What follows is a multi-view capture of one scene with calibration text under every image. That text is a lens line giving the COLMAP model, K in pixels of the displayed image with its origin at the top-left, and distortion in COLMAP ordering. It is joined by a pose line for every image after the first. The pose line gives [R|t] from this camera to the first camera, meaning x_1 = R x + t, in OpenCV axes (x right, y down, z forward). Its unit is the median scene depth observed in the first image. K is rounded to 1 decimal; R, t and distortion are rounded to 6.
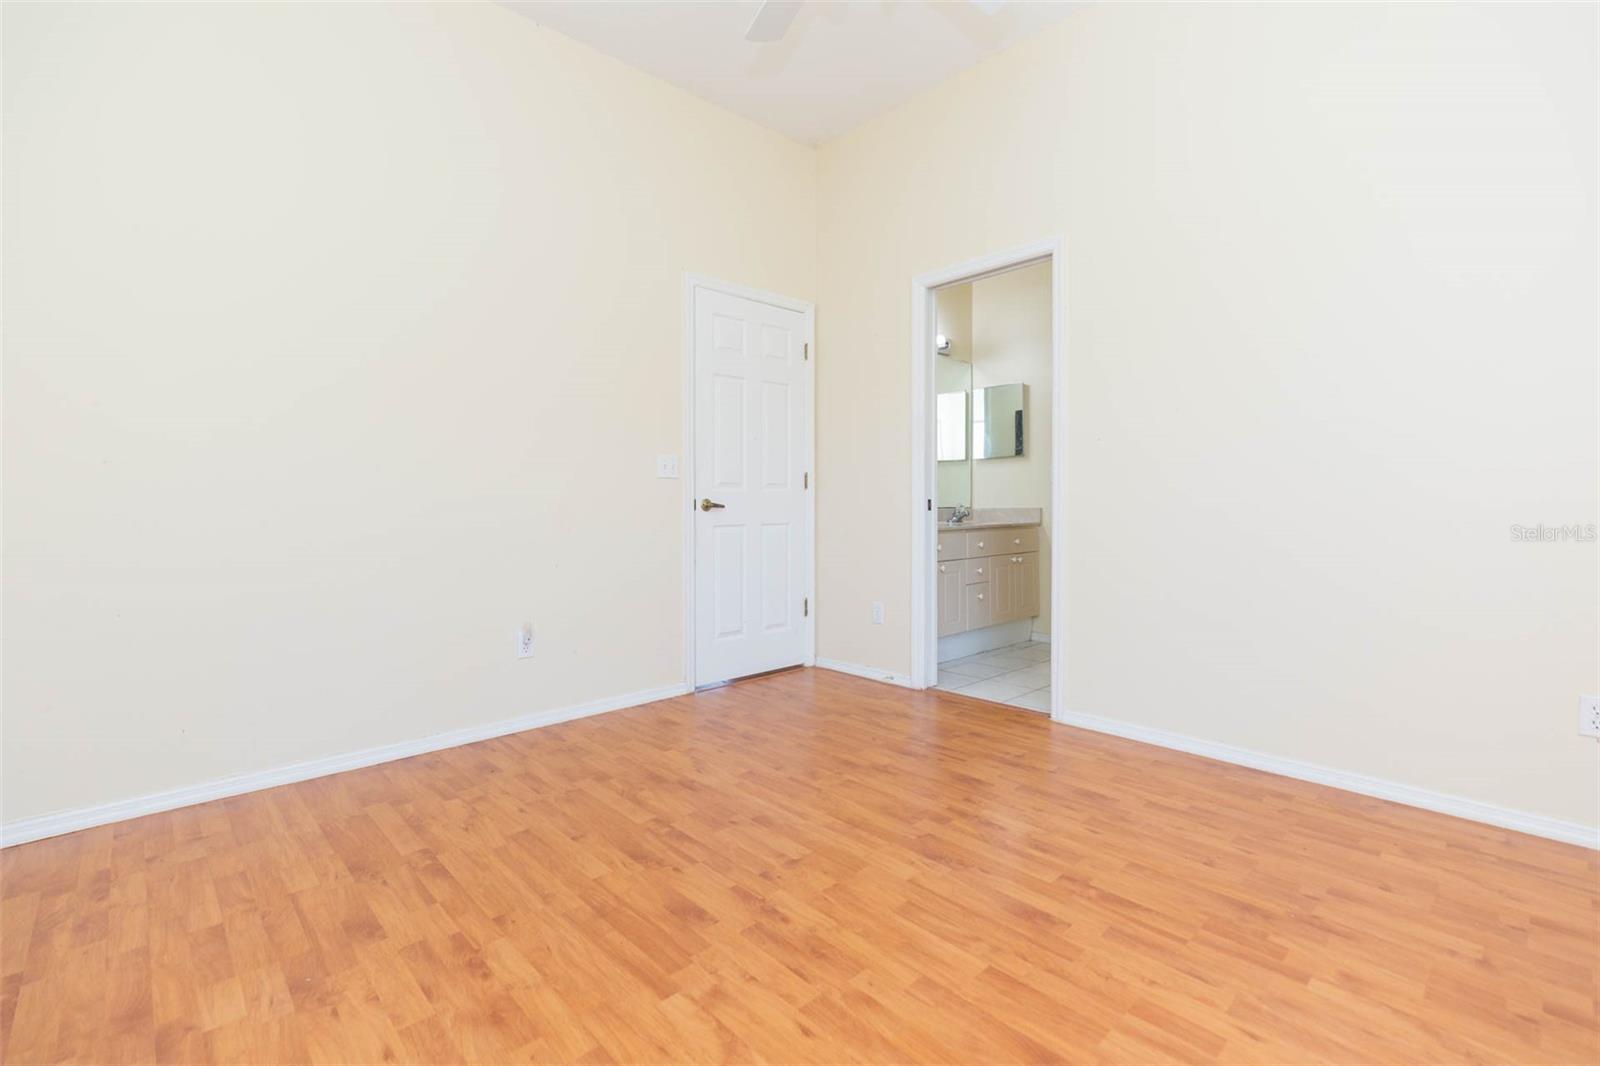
lens RADIAL K [[721.2, 0, 826.5], [0, 721.2, 515.6], [0, 0, 1]] dist [0.001470, -0.000151]
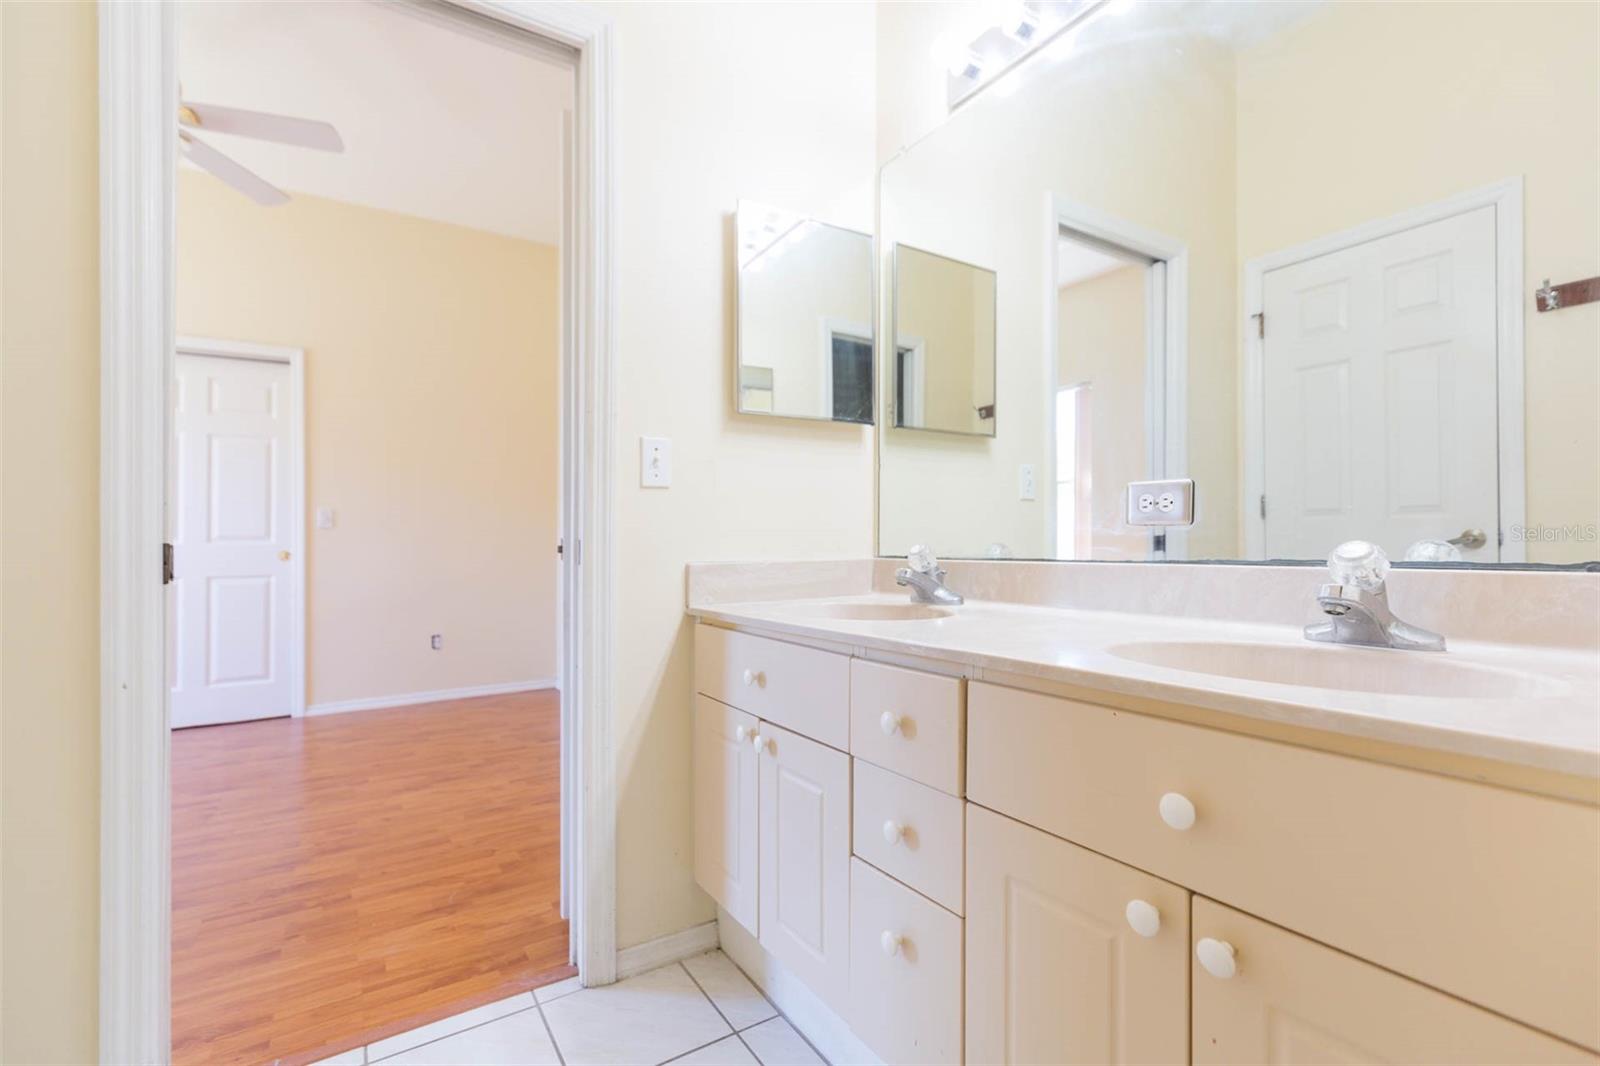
lens RADIAL K [[701.3, 0, 800.0], [0, 701.3, 533.0], [0, 0, 1]] dist [0.002811, 0.000065]
pose [[-0.188817, -0.003942, -0.982004, 1.043025], [-0.007709, 0.999967, -0.002532, -0.061917], [0.981982, 0.007092, -0.188841, 2.330939]]
